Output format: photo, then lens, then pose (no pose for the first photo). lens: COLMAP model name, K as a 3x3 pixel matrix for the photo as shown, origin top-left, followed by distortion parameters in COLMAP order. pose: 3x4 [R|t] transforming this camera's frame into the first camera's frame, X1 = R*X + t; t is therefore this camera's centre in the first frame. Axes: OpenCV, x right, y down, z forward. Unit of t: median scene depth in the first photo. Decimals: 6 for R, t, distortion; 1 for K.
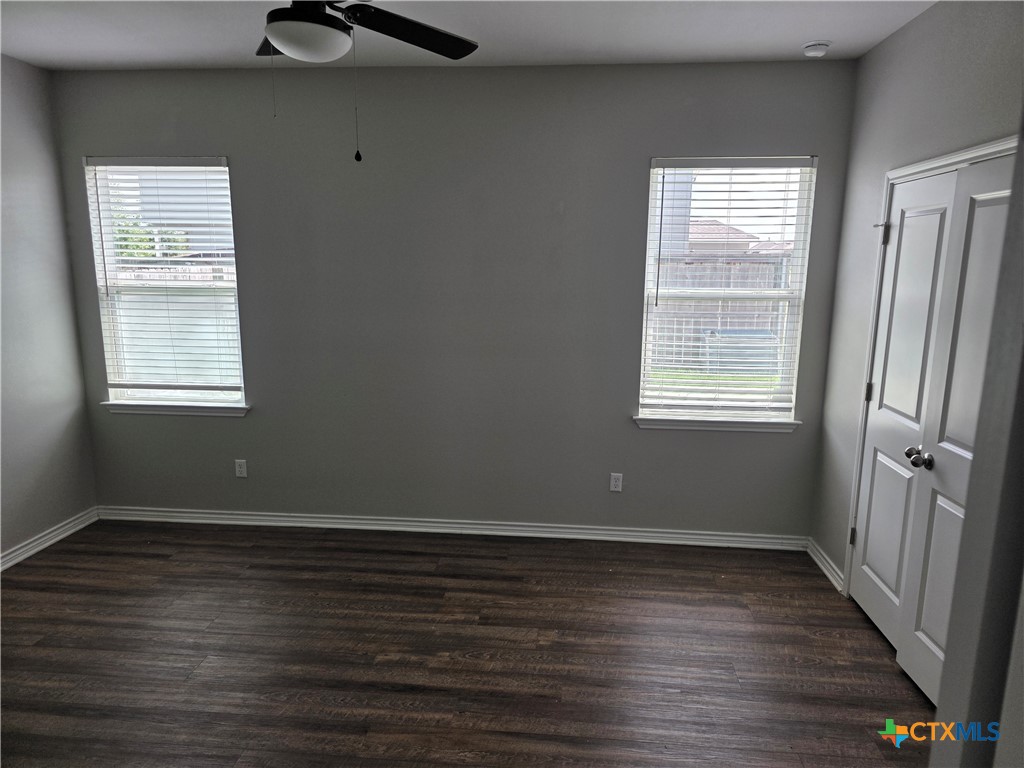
lens RADIAL K [[694.8, 0, 512.0], [0, 694.8, 384.0], [0, 0, 1]] dist [0.074396, -0.072916]
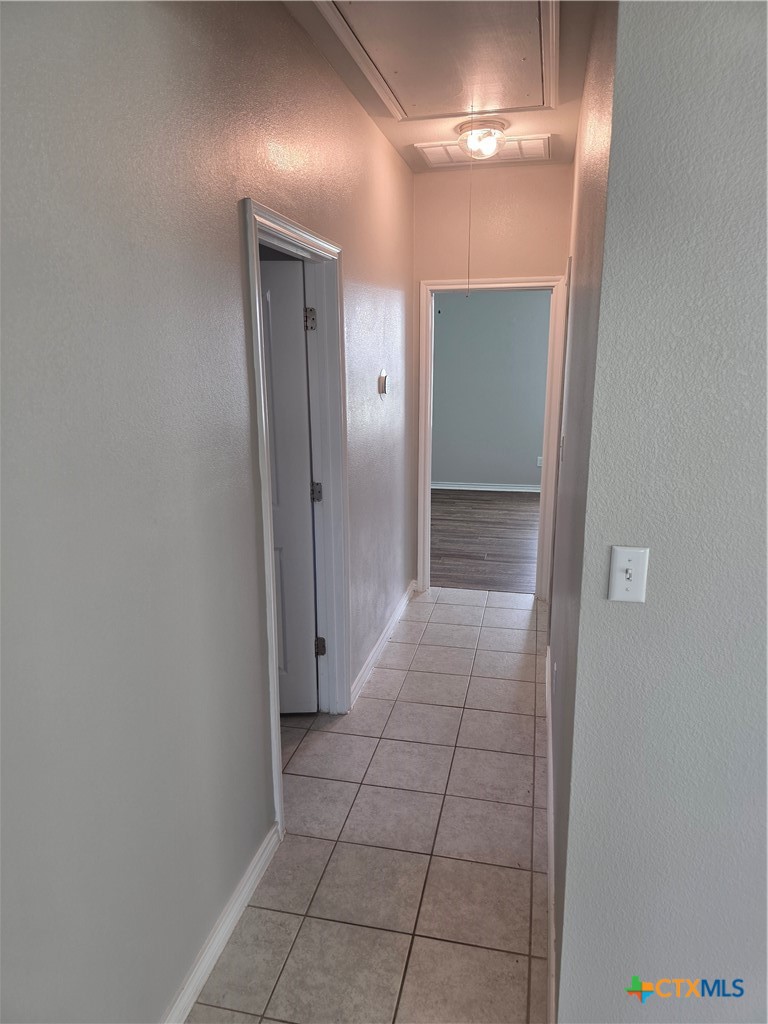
lens RADIAL K [[694.8, 0, 365.0], [0, 694.8, 515.3], [0, 0, 1]] dist [0.074396, -0.072916]
pose [[0.988025, 0.013580, -0.153695, -0.039744], [-0.005247, 0.998500, 0.054497, 0.224439], [0.154204, -0.053038, 0.986614, -1.216392]]
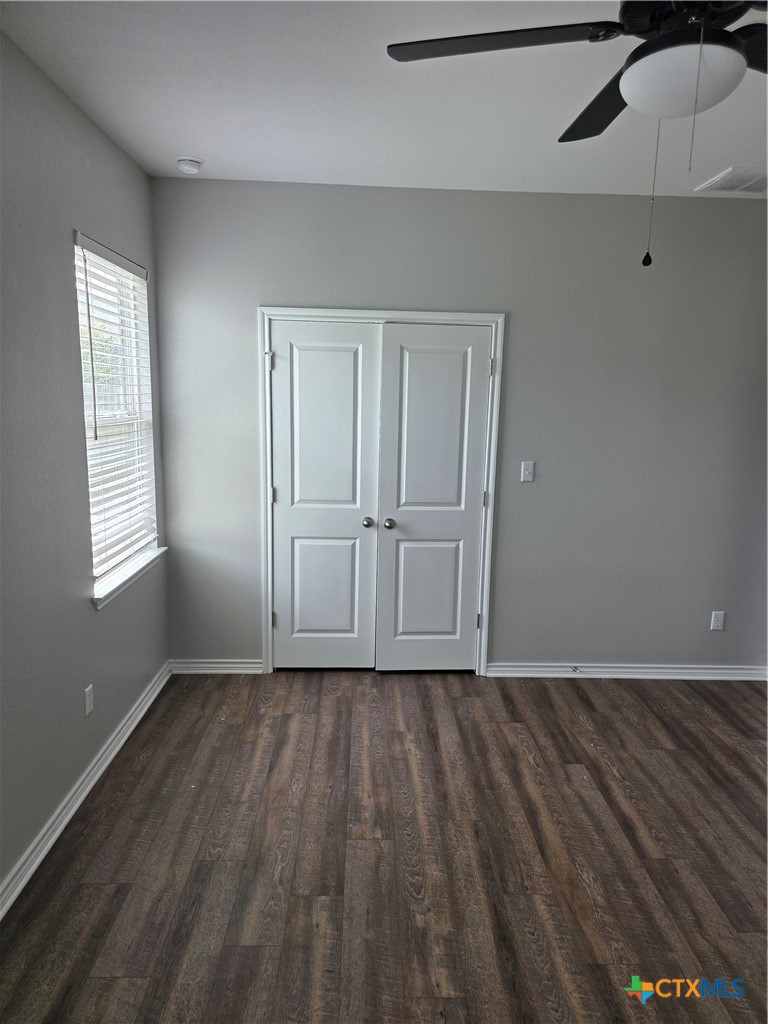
lens RADIAL K [[680.1, 0, 401.4], [0, 680.1, 512.8], [0, 0, 1]] dist [0.064582, -0.066744]
pose [[-0.131205, -0.184325, 0.974069, -0.623216], [0.151919, 0.967218, 0.203492, -0.155077], [-0.979646, 0.174679, -0.098902, 0.877936]]
